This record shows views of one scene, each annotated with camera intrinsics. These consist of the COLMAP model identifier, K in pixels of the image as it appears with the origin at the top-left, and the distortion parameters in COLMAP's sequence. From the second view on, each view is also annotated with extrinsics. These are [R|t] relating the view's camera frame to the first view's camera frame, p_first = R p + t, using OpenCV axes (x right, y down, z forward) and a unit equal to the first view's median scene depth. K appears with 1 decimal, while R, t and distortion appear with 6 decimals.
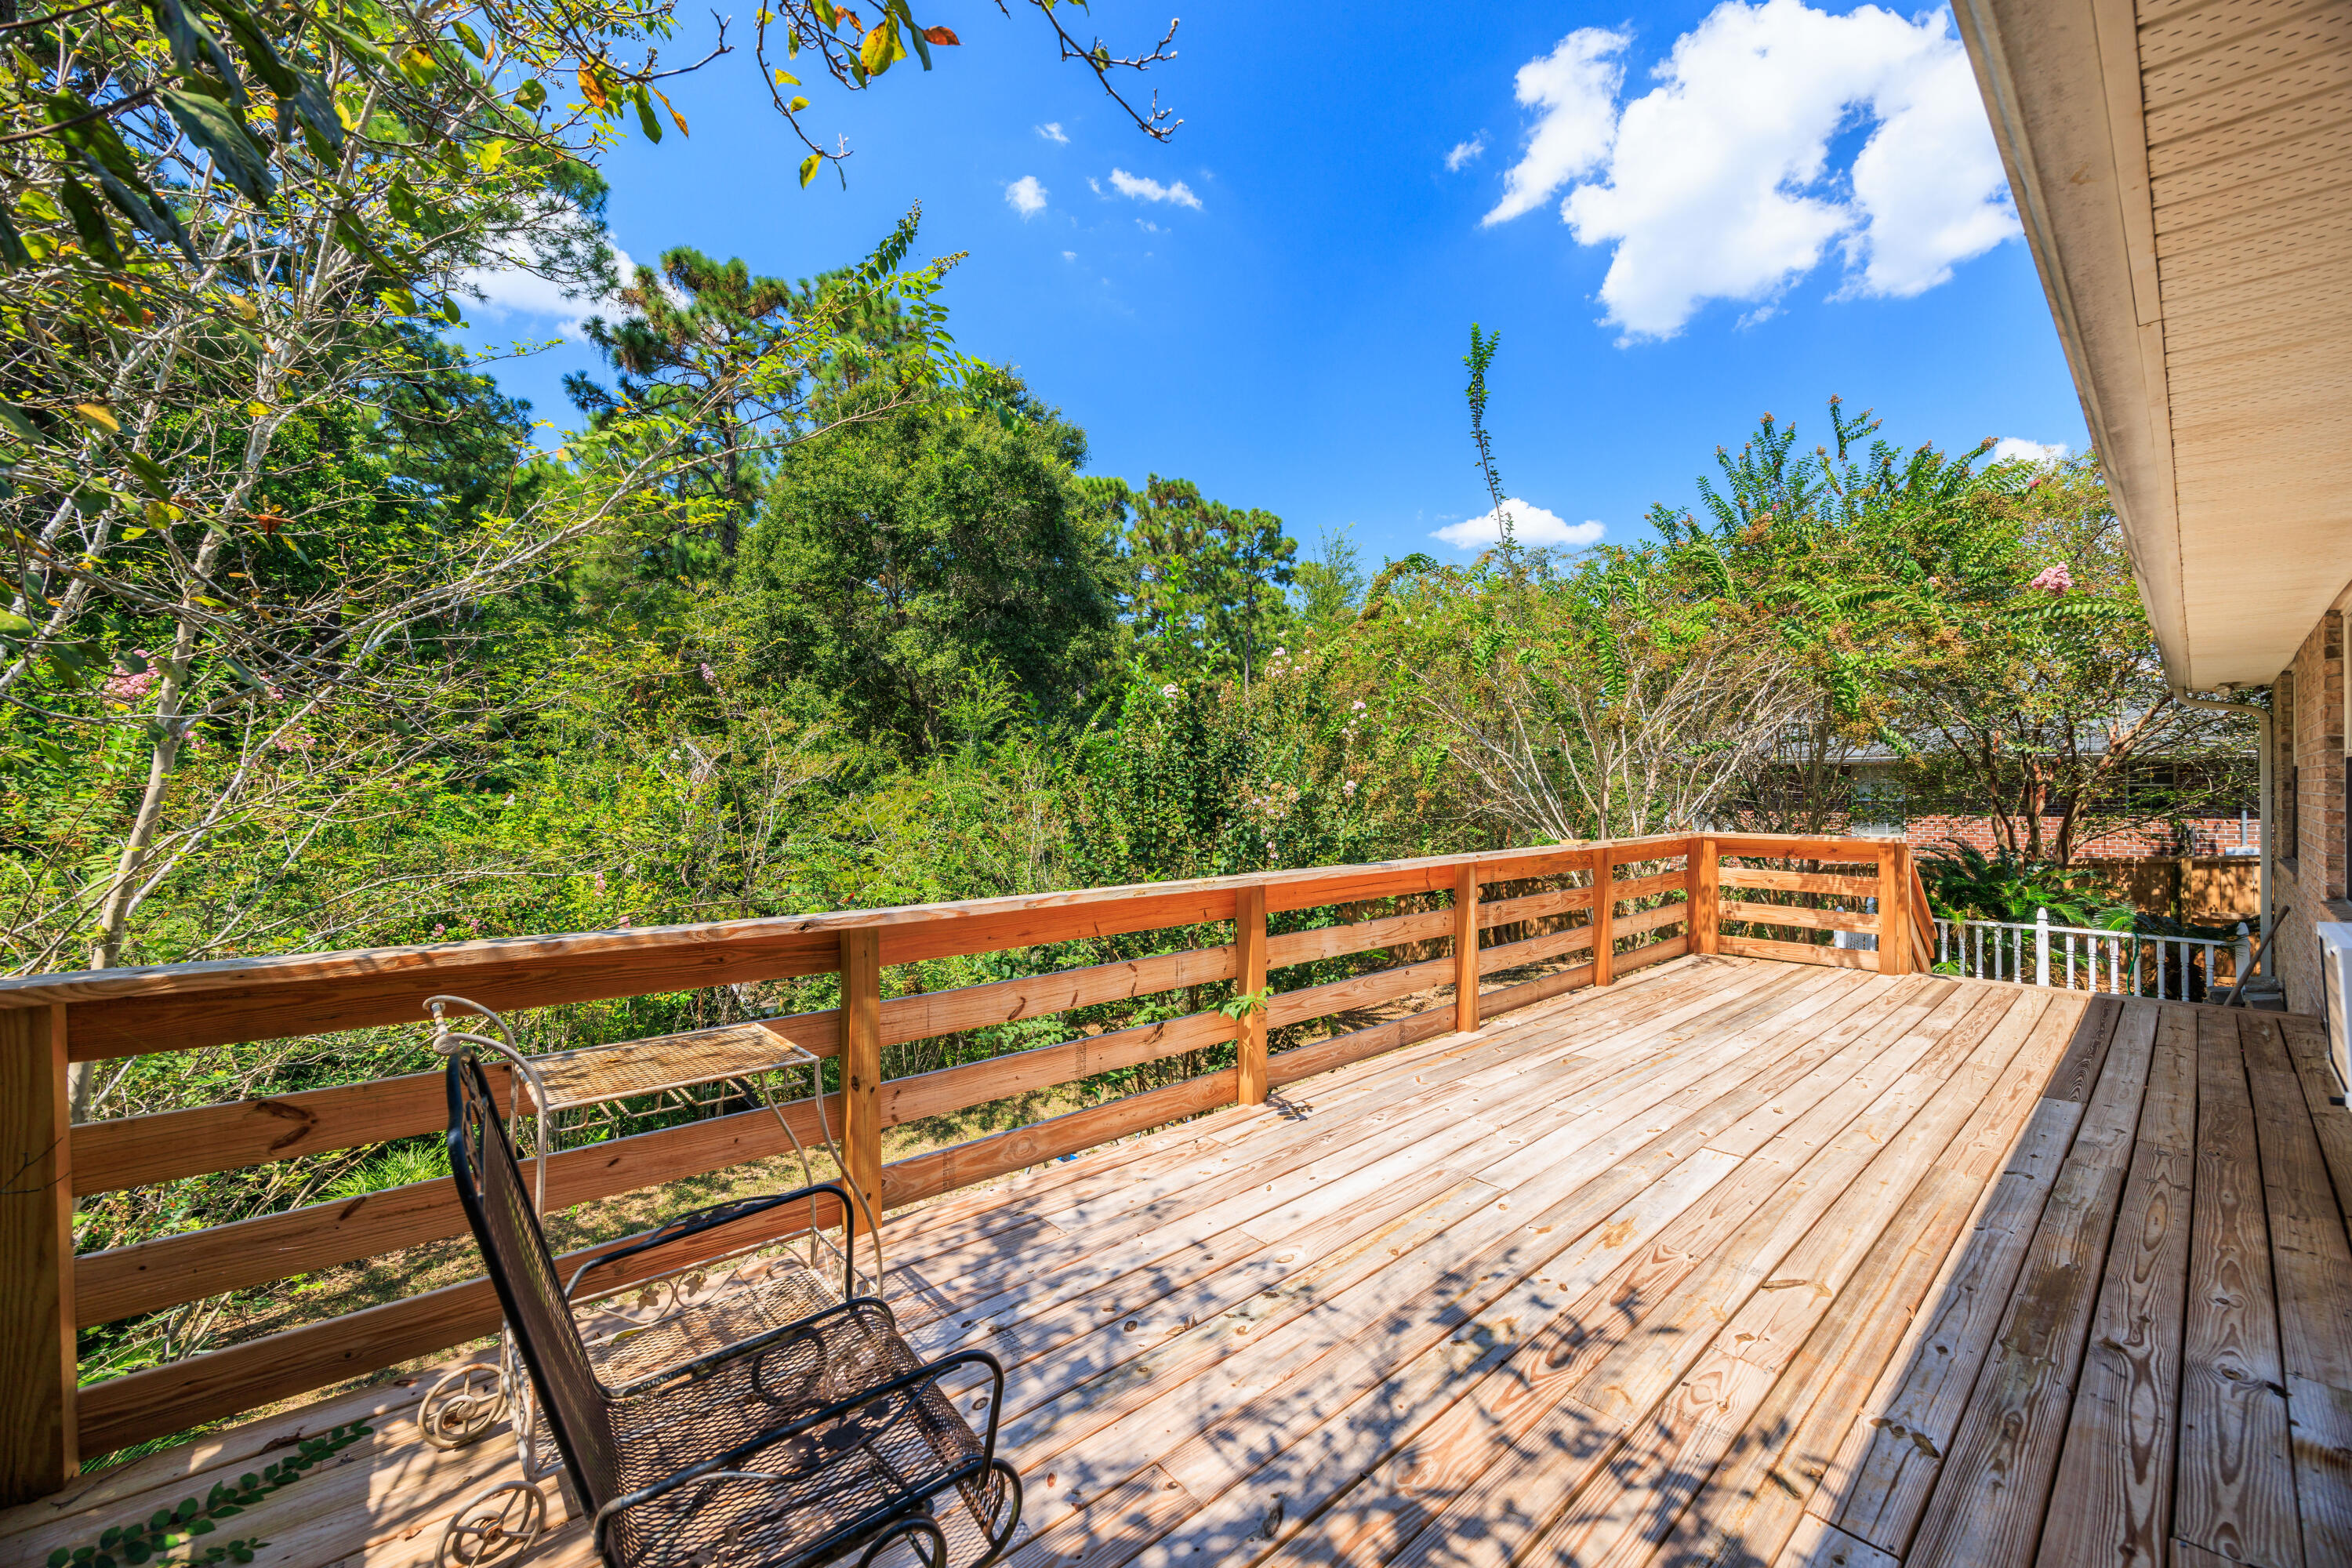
lens RADIAL K [[910.6, 0, 1182.5], [0, 910.6, 790.0], [0, 0, 1]] dist [-0.000356, 0.000582]
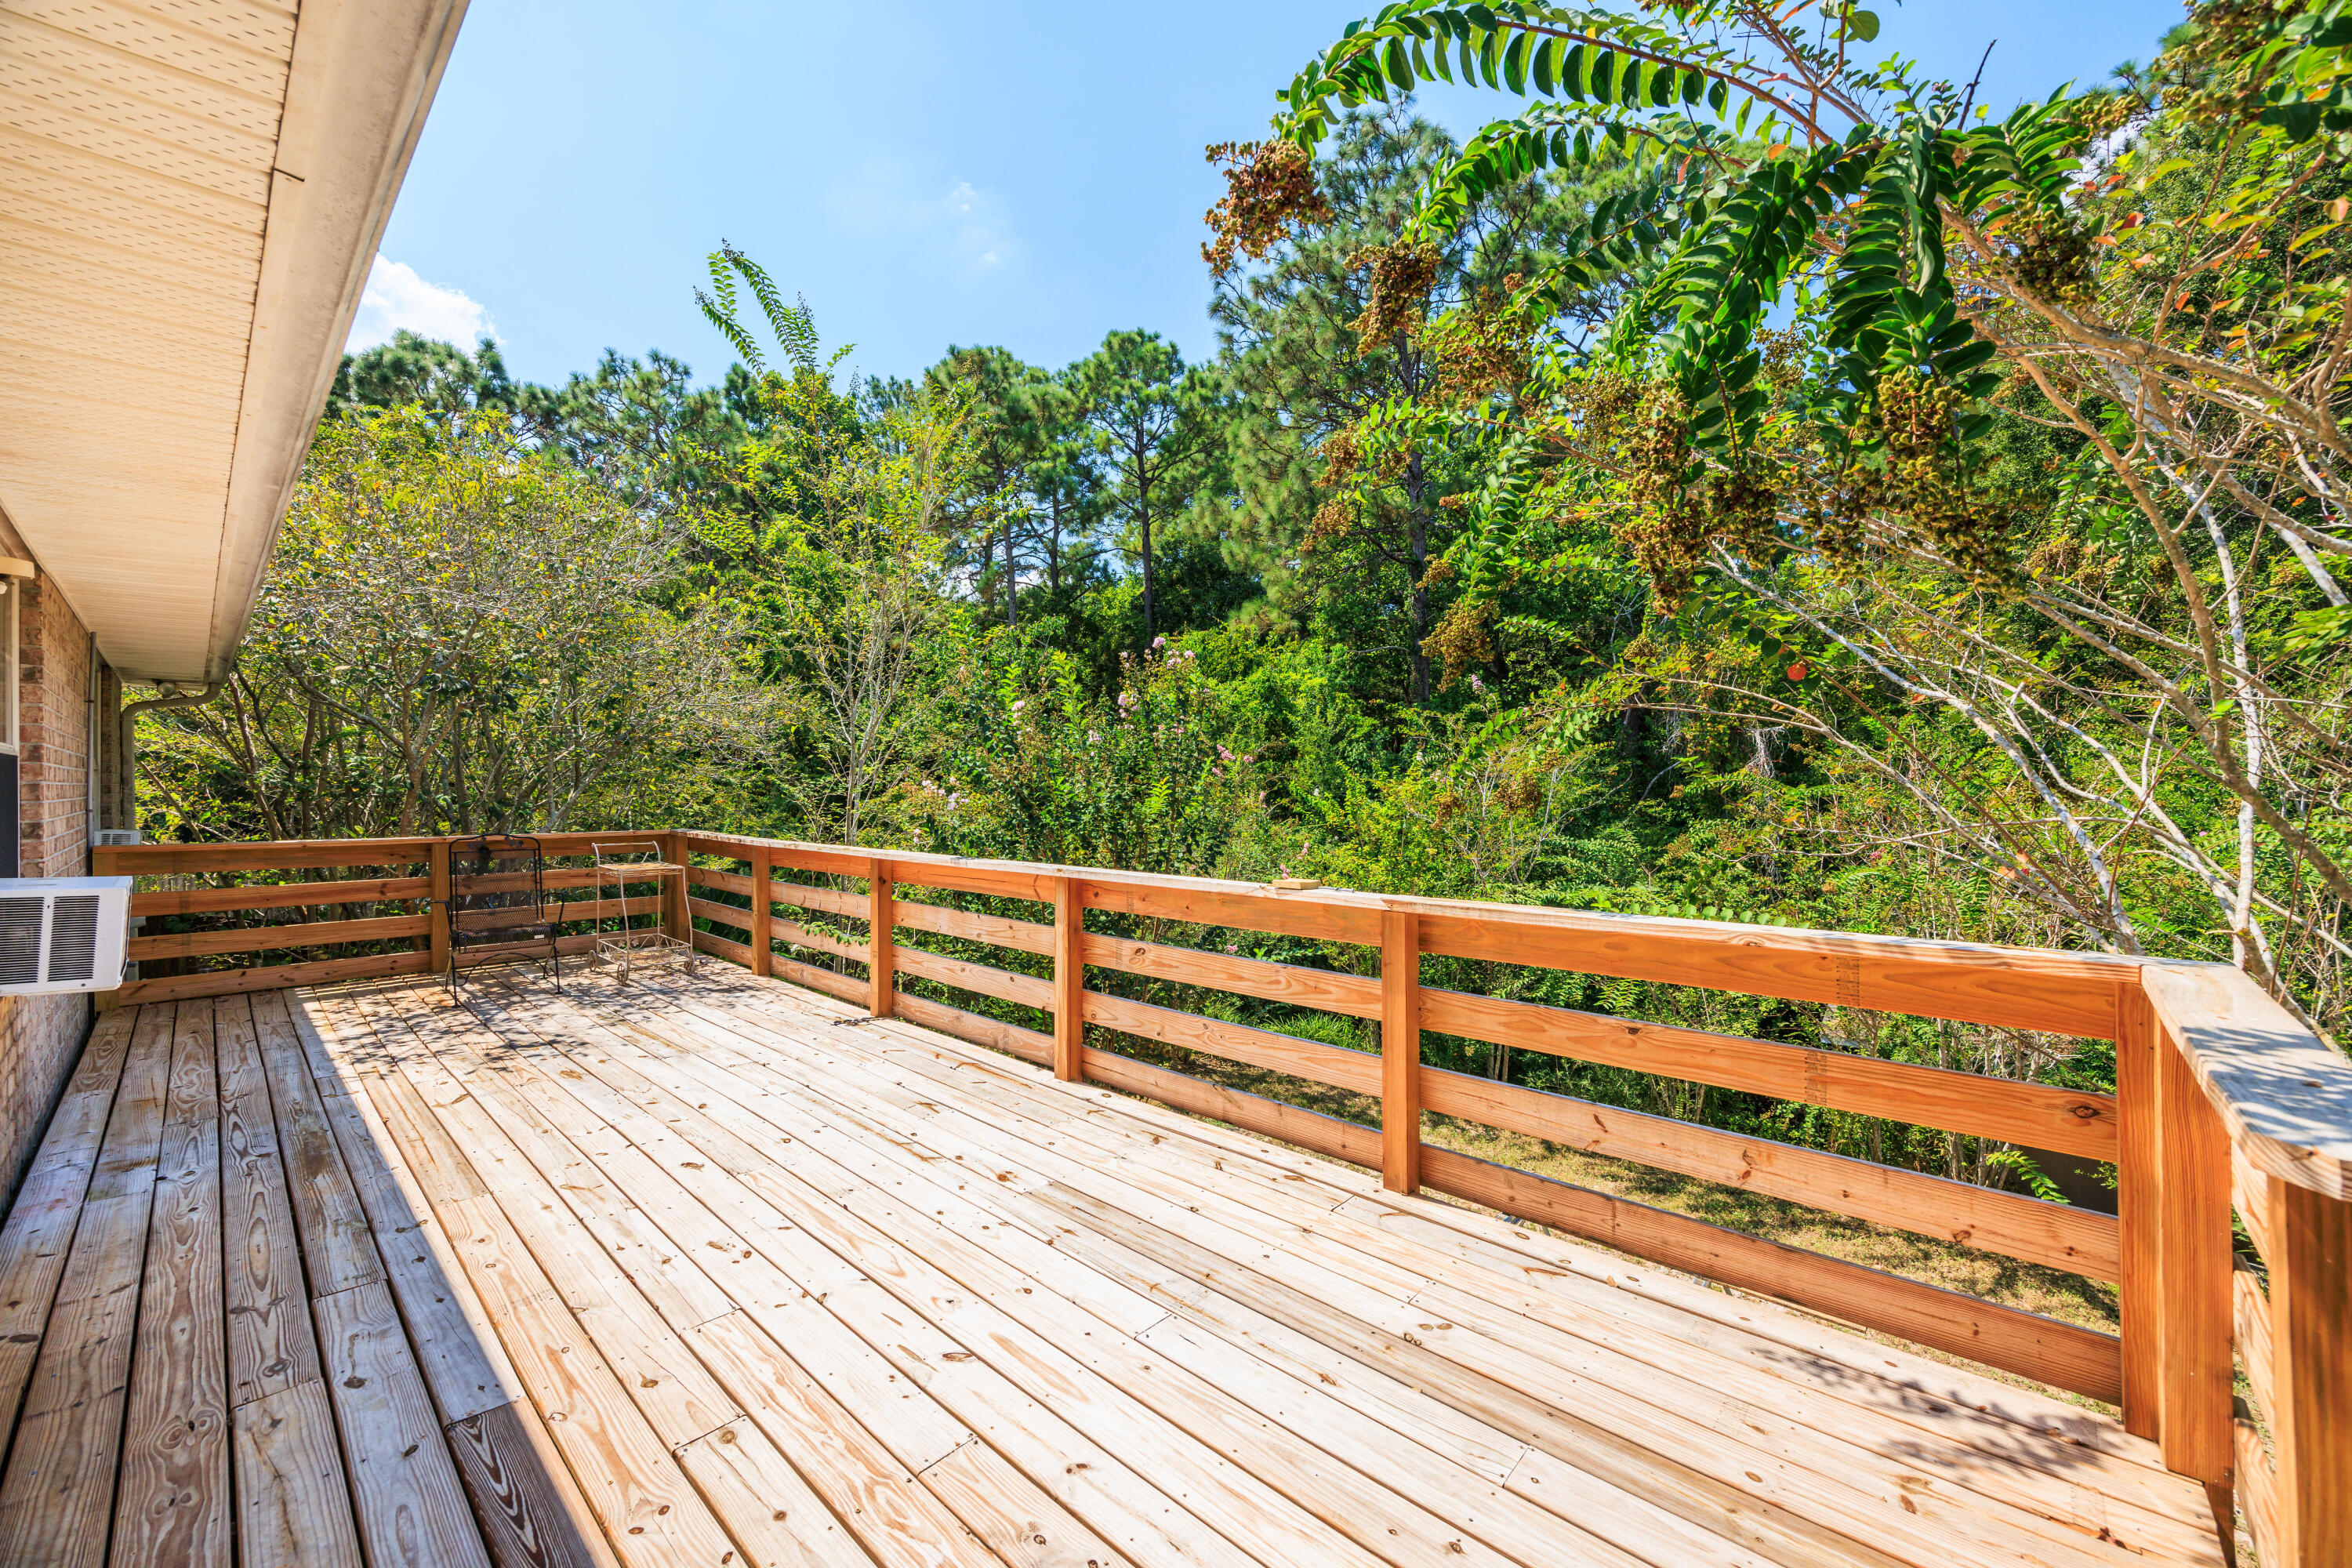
lens RADIAL K [[910.6, 0, 1182.4], [0, 910.6, 779.8], [0, 0, 1]] dist [-0.000356, 0.000582]
pose [[0.097390, -0.004151, -0.995238, 1.558438], [0.002403, 0.999989, -0.003936, -0.008864], [0.995243, -0.002008, 0.097399, 1.378767]]
